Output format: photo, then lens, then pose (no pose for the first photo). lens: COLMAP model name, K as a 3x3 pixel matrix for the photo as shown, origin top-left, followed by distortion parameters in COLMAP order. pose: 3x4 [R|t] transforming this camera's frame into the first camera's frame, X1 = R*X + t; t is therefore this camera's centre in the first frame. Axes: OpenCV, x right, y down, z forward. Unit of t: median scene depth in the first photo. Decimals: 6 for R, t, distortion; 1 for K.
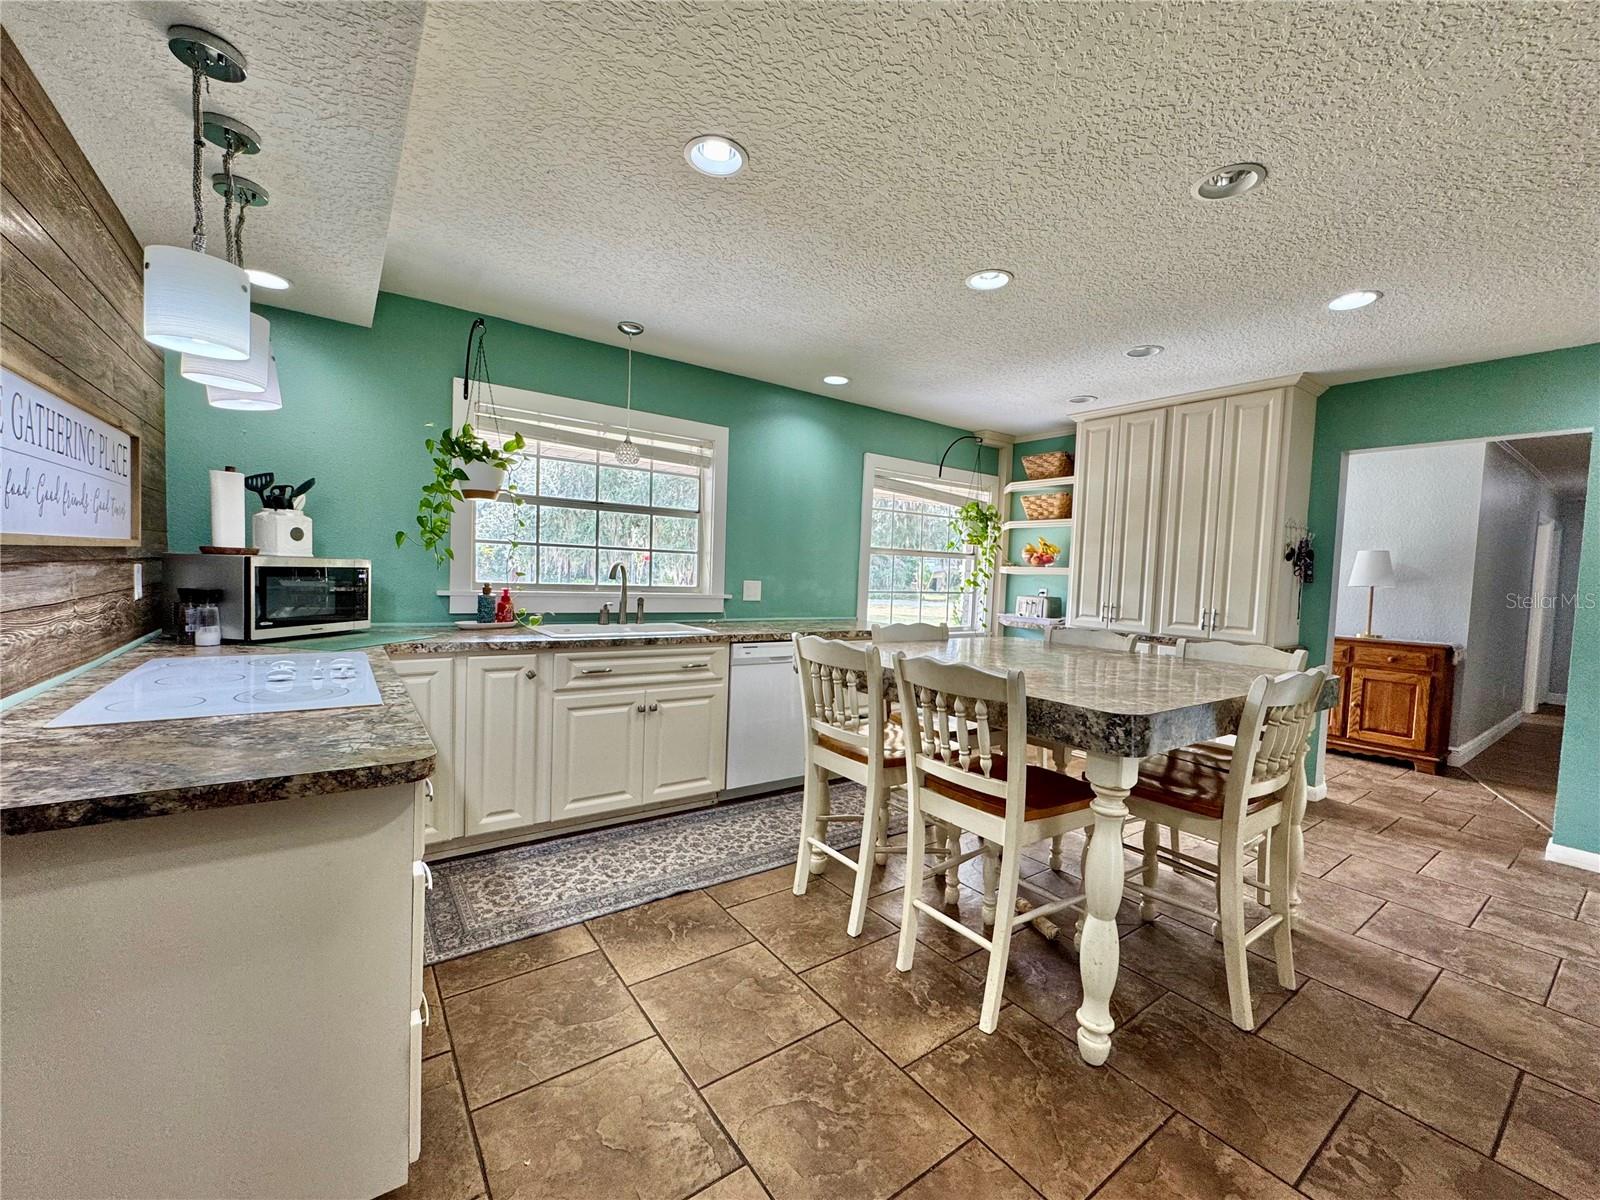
lens RADIAL K [[646.9, 0, 800.0], [0, 646.9, 600.0], [0, 0, 1]] dist [-0.003376, 0.001086]
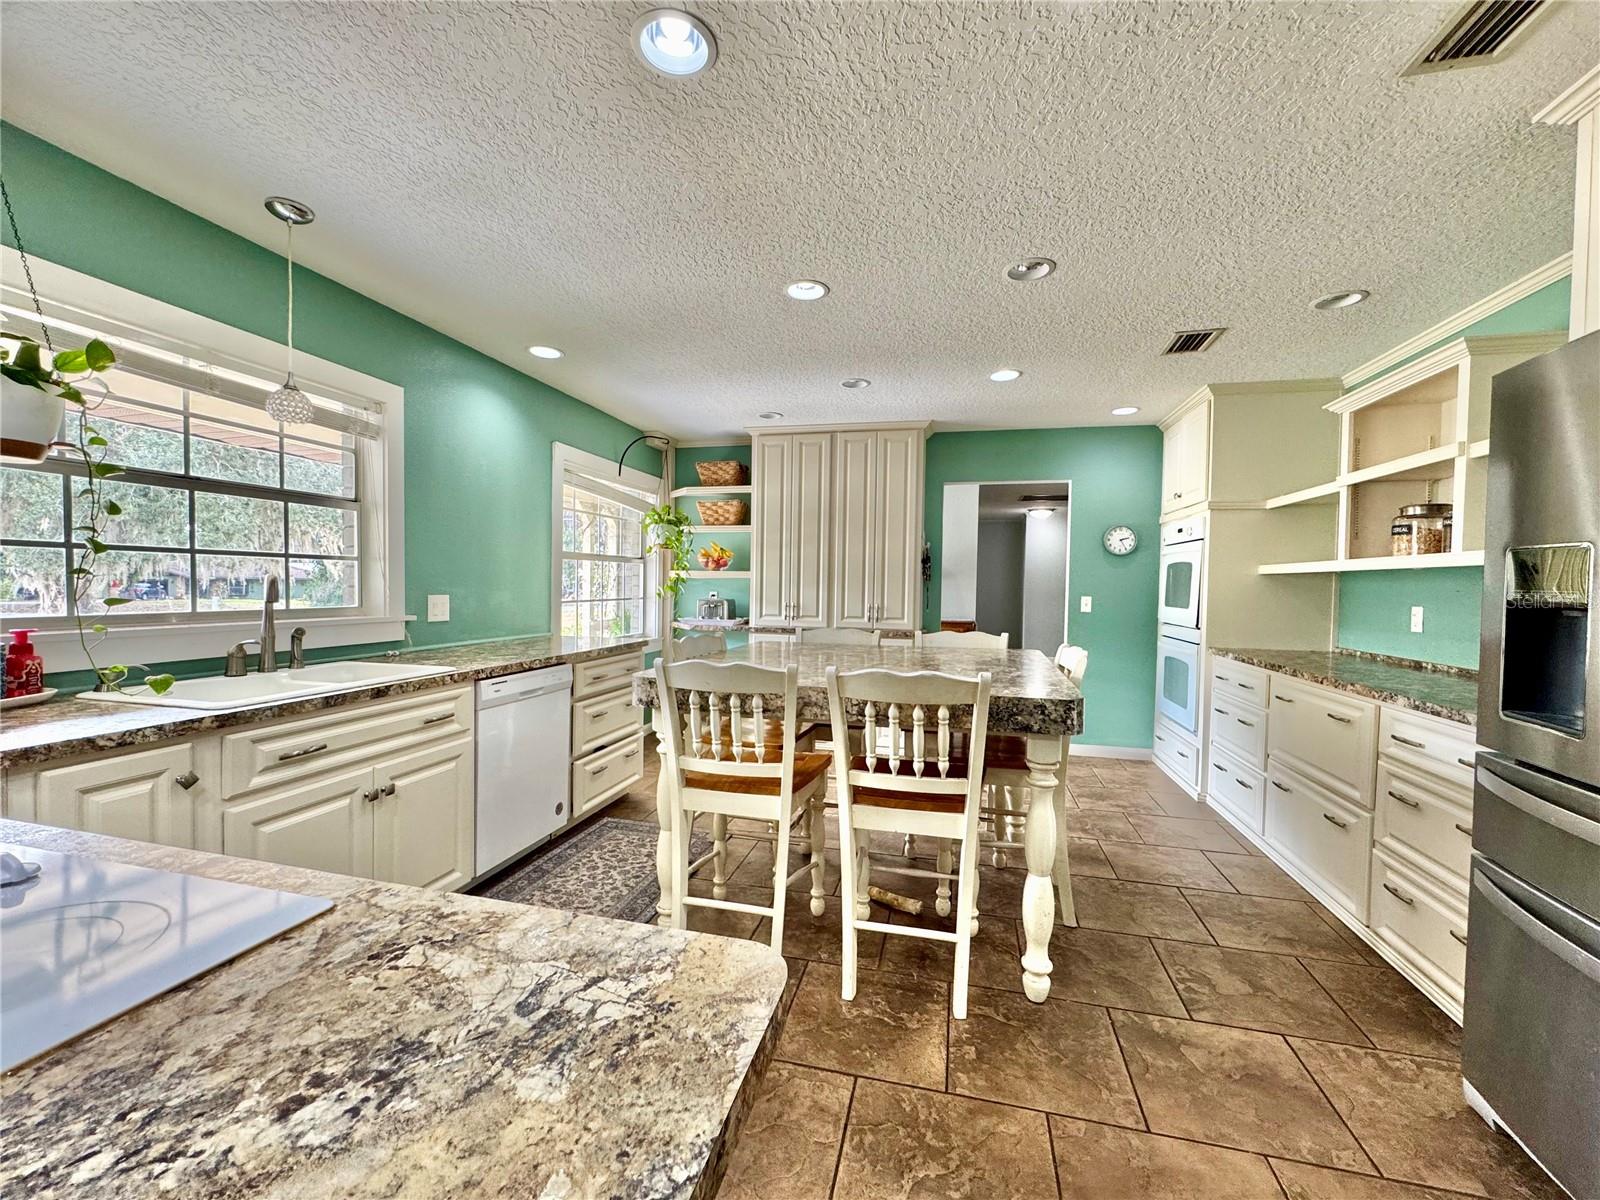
lens RADIAL K [[646.9, 0, 800.0], [0, 646.9, 600.0], [0, 0, 1]] dist [-0.003376, 0.001086]
pose [[0.764733, -0.042909, 0.642917, -0.264705], [0.043112, 0.998952, 0.015389, -0.019363], [-0.642903, 0.015949, 0.765781, 0.165386]]
